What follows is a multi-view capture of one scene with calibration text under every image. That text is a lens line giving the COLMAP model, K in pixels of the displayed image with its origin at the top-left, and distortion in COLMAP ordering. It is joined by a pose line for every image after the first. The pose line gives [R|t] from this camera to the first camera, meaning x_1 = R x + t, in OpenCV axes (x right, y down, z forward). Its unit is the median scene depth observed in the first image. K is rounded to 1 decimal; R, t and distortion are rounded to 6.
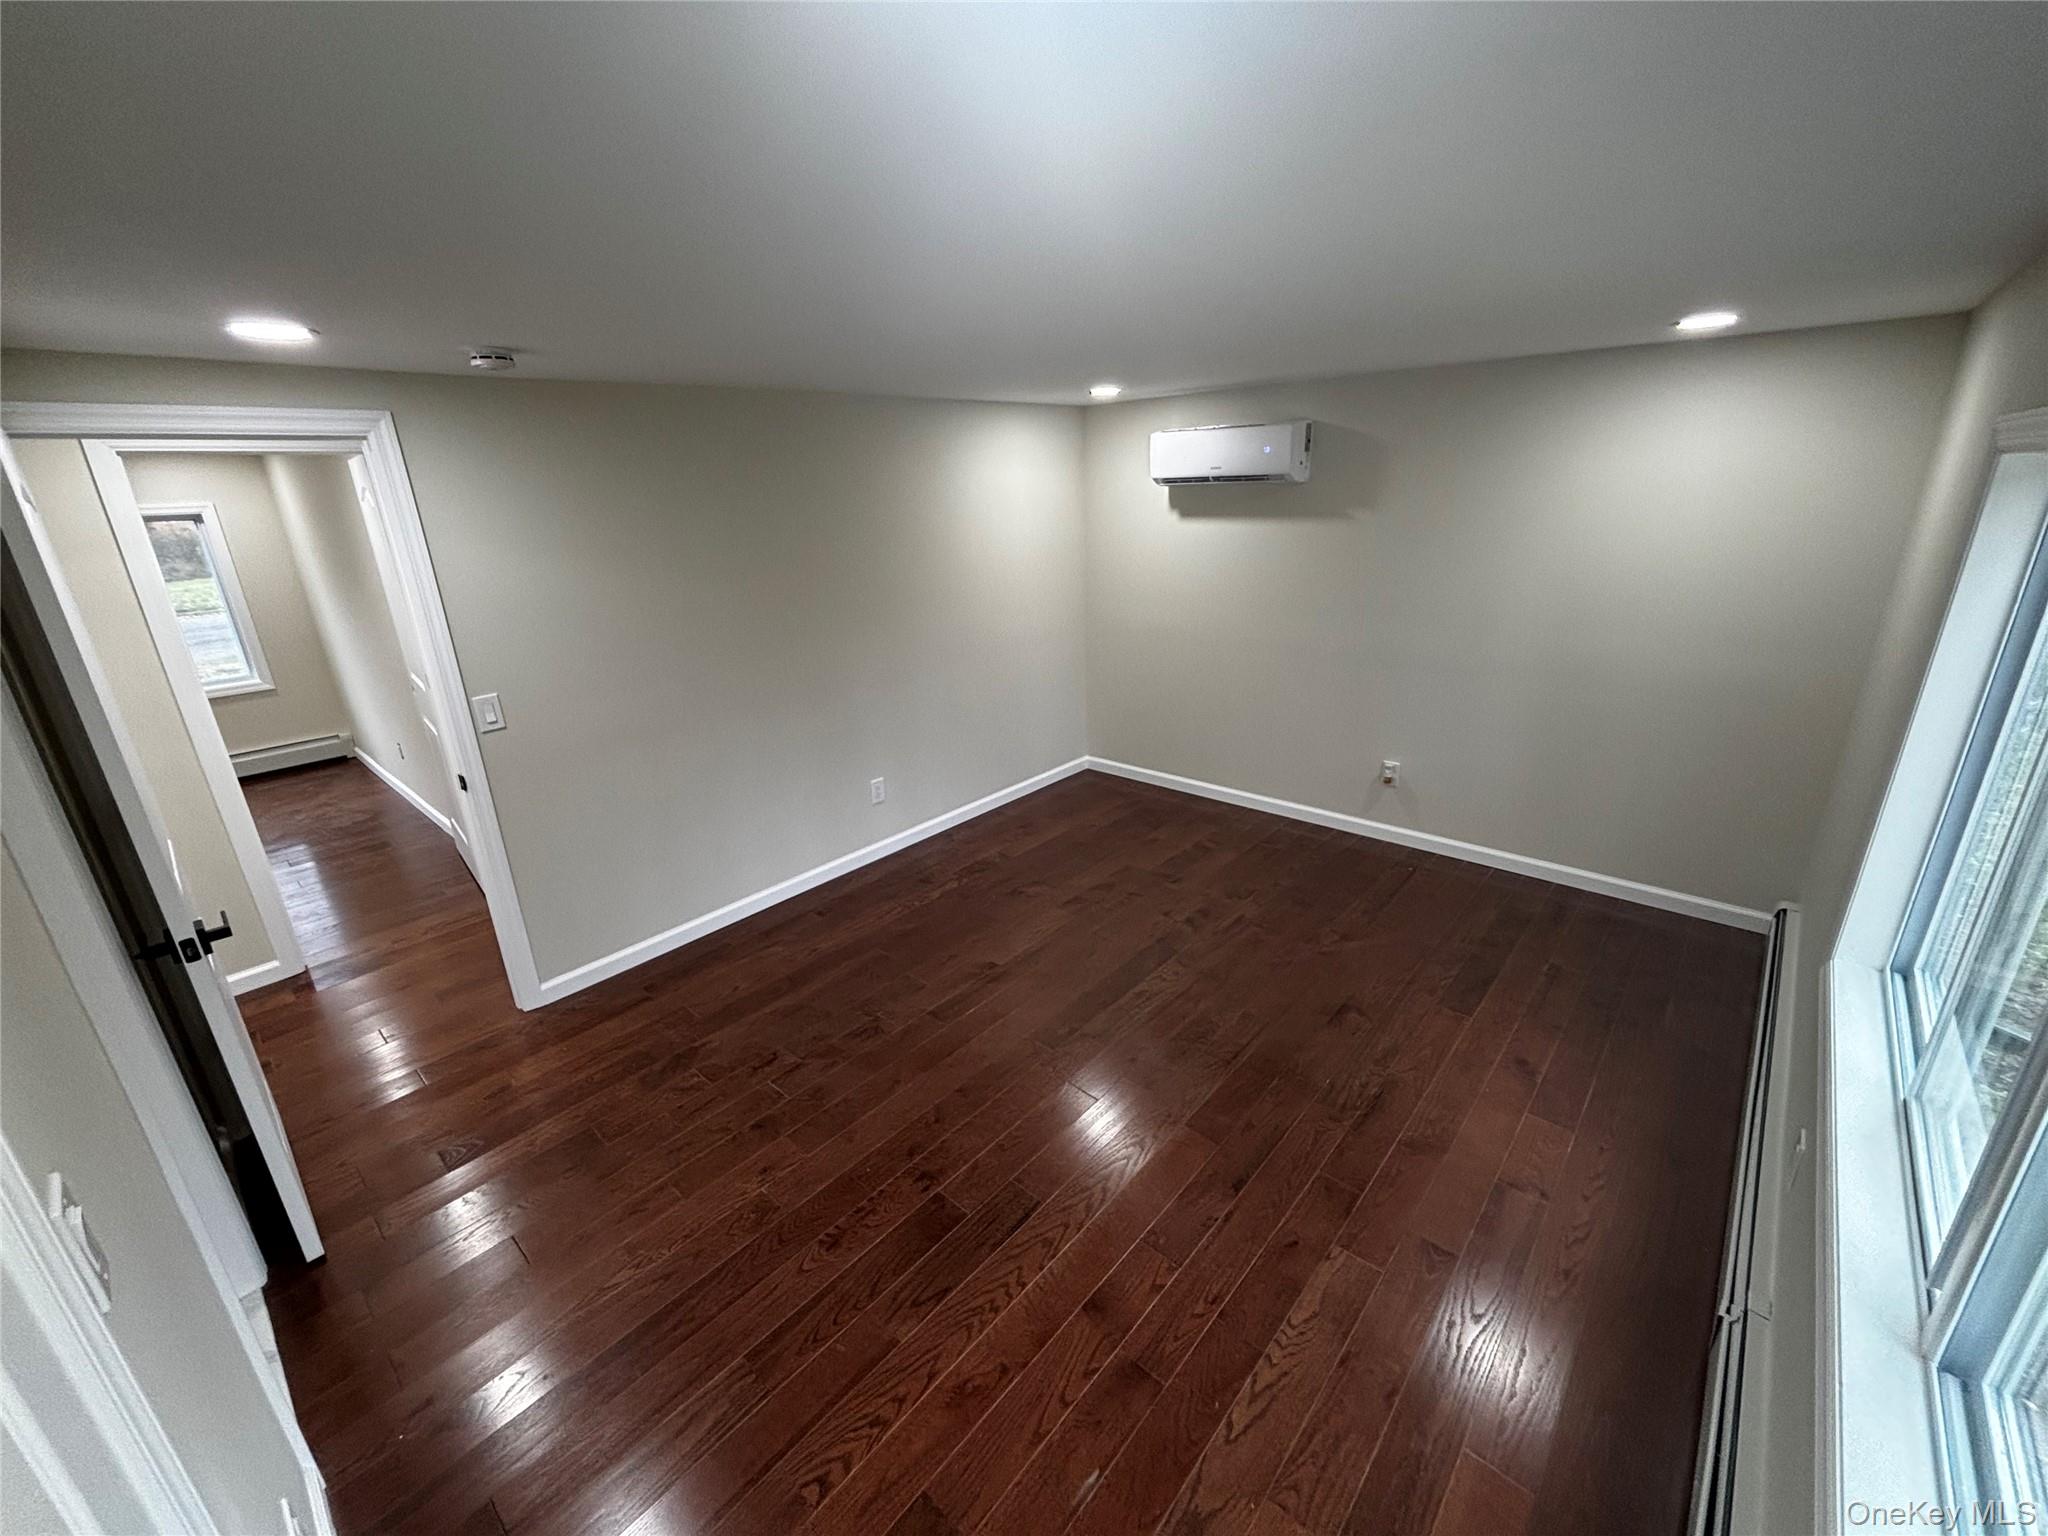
lens RADIAL K [[834.2, 0, 1029.4], [0, 834.2, 772.9], [0, 0, 1]] dist [-0.002008, -0.000327]
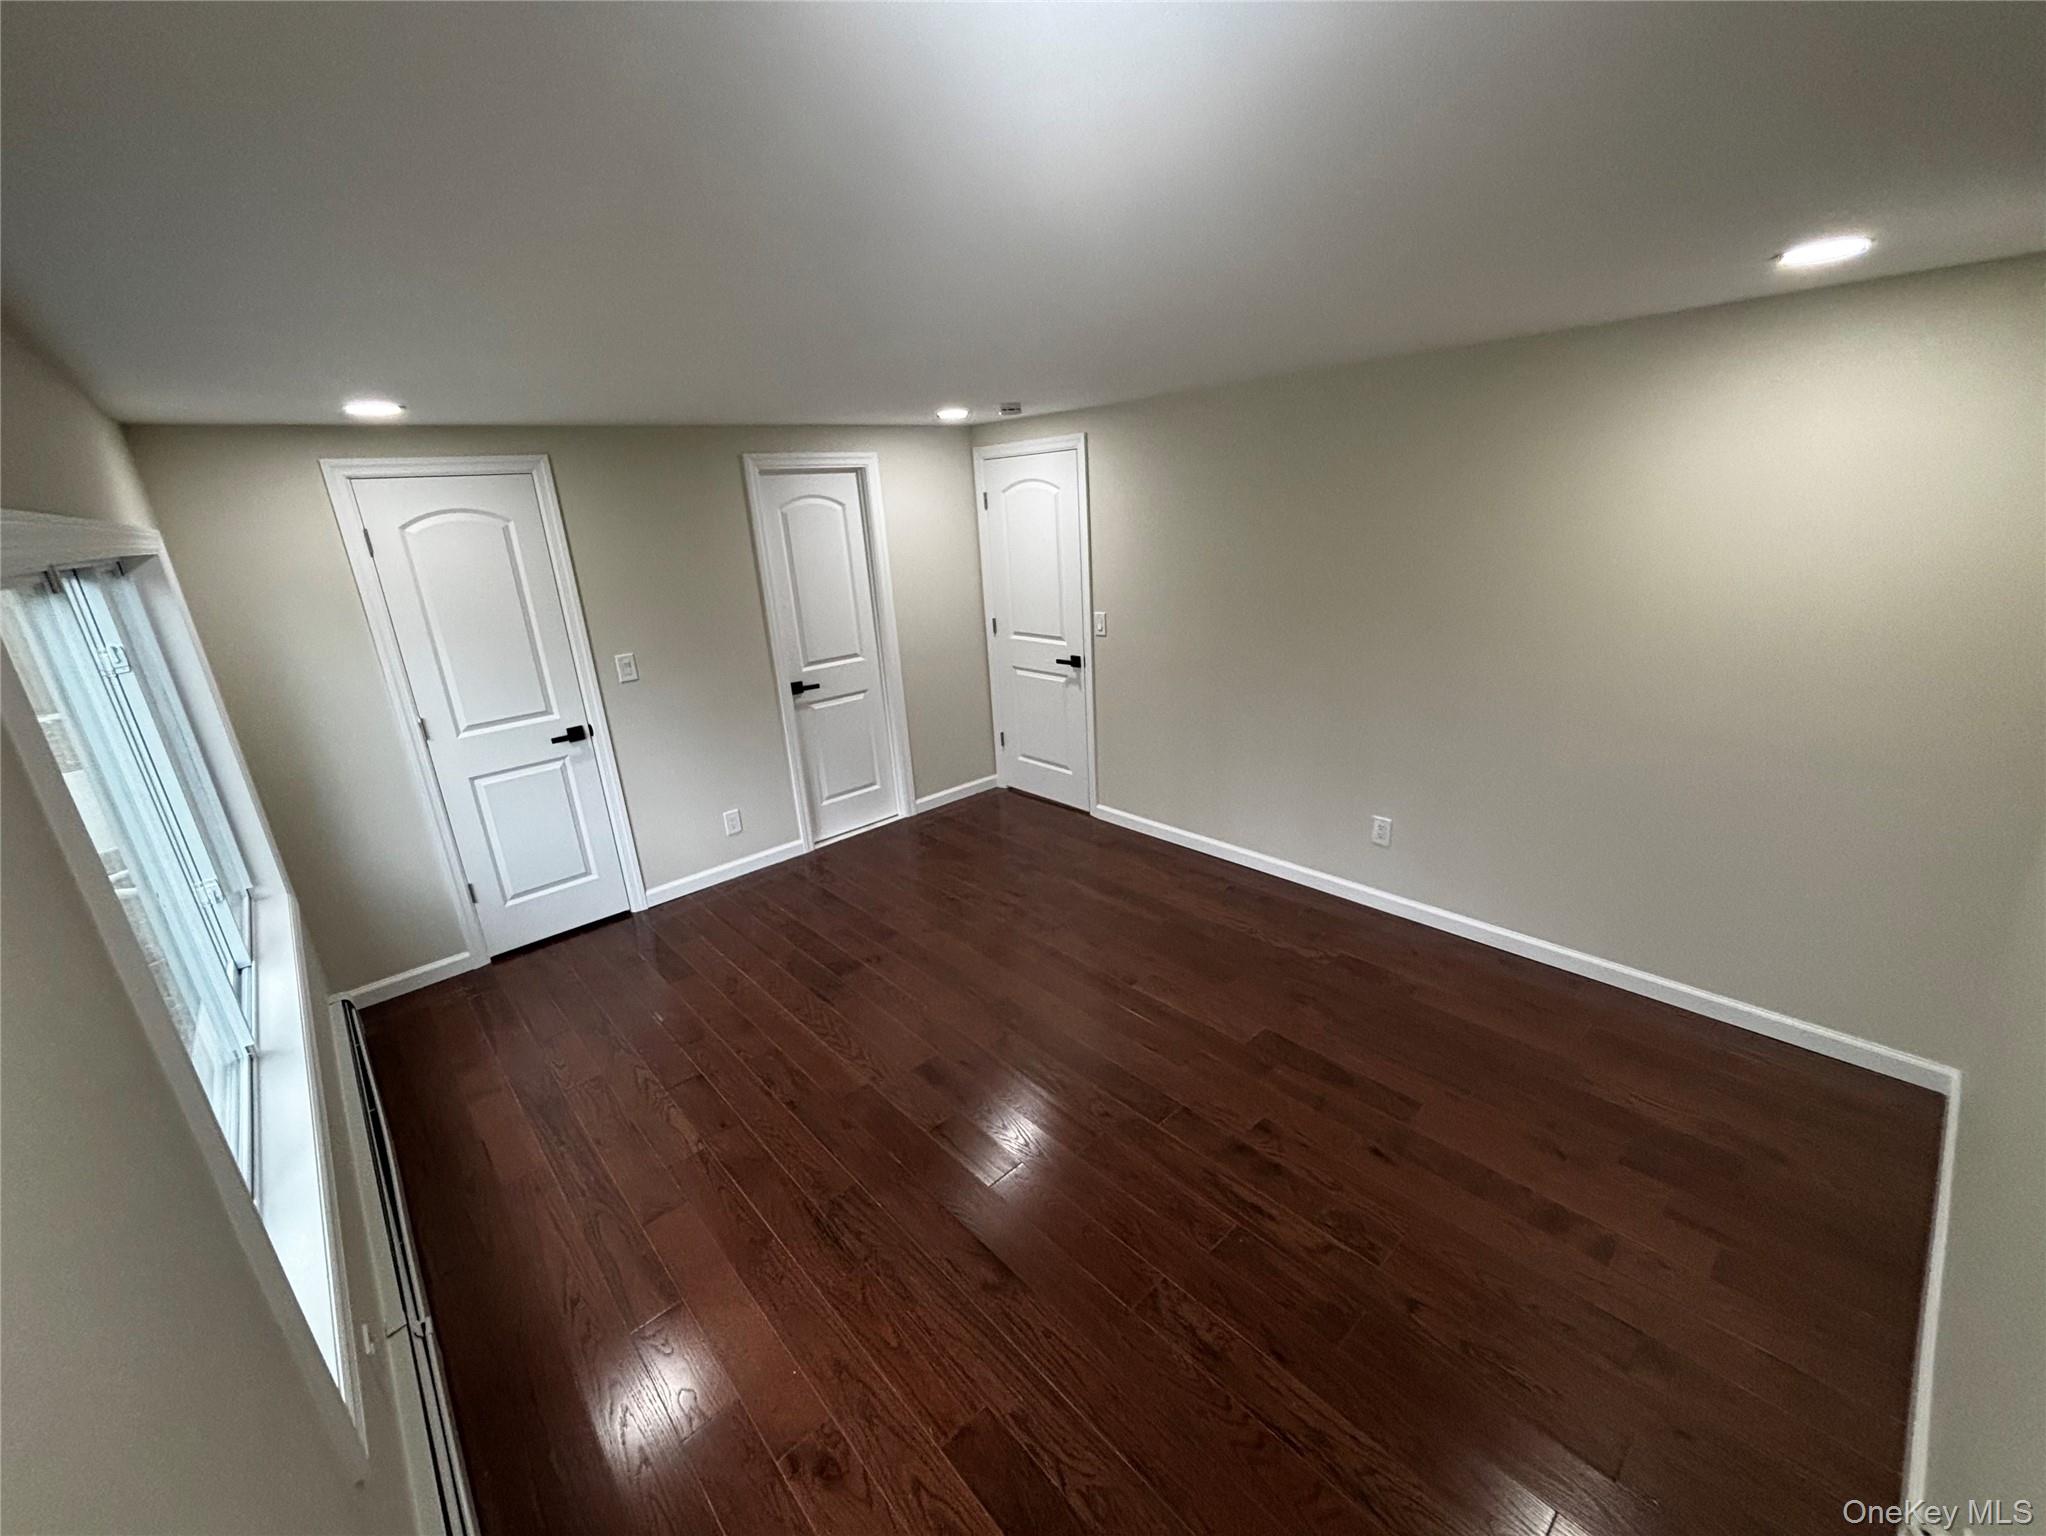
lens RADIAL K [[833.4, 0, 1028.4], [0, 833.4, 772.9], [0, 0, 1]] dist [-0.002008, -0.000327]
pose [[-0.098658, 0.367365, -0.924829, 0.980386], [-0.280675, 0.881358, 0.380039, -0.405628], [0.954719, 0.297071, 0.016157, 0.994468]]
